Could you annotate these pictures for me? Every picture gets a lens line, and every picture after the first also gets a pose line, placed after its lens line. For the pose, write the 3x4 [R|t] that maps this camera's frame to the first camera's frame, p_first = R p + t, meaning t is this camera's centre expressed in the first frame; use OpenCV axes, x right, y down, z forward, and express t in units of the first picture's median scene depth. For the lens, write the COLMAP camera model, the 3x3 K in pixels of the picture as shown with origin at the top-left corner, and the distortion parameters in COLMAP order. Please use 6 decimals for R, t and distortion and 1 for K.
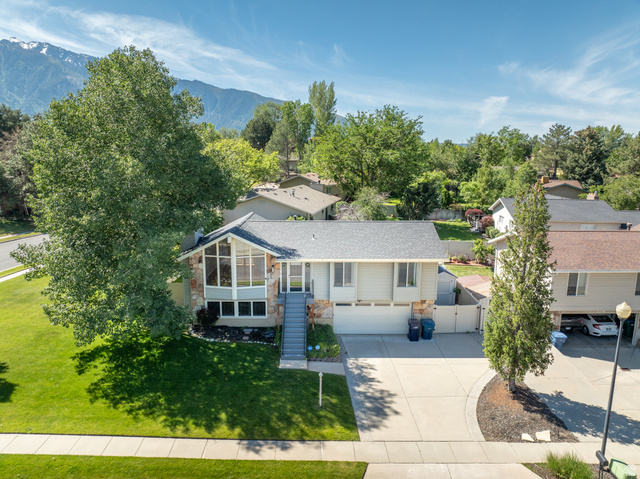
lens RADIAL K [[450.1, 0, 319.7], [0, 450.1, 240.6], [0, 0, 1]] dist [-0.041511, 0.011971]
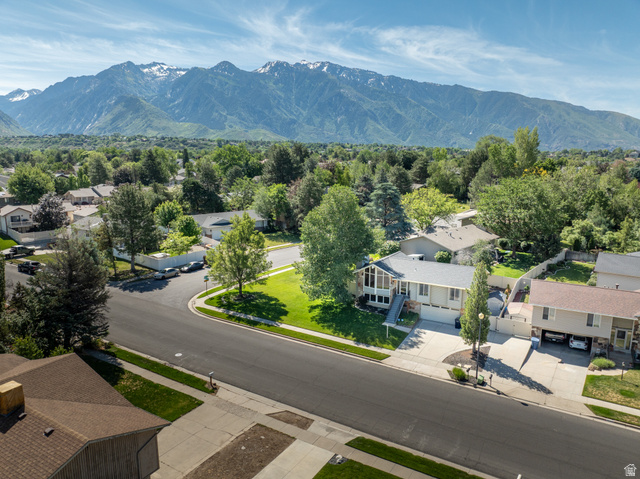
lens RADIAL K [[450.6, 0, 318.8], [0, 450.6, 240.4], [0, 0, 1]] dist [-0.043413, 0.005947]
pose [[0.854882, 0.089294, -0.511080, 0.678799], [-0.093908, 0.995438, 0.016840, -0.141114], [0.510252, 0.033599, 0.859368, -1.040795]]
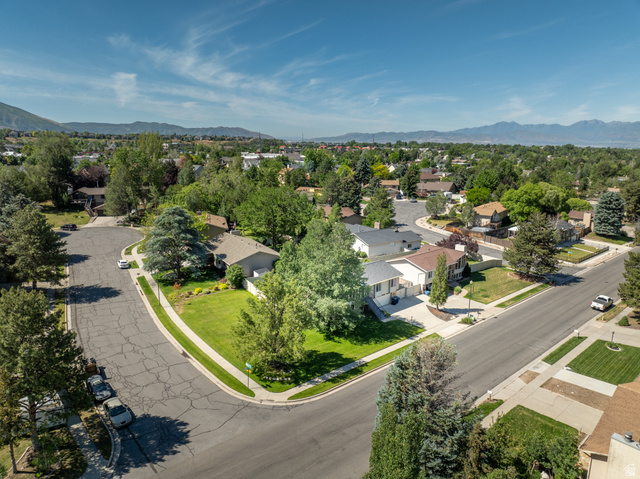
lens RADIAL K [[450.1, 0, 319.7], [0, 450.1, 240.6], [0, 0, 1]] dist [-0.041511, 0.011971]
pose [[0.757380, -0.144817, 0.636713, -1.926547], [0.117654, 0.989403, 0.085084, -0.482523], [-0.642287, 0.010471, 0.766393, -0.879156]]
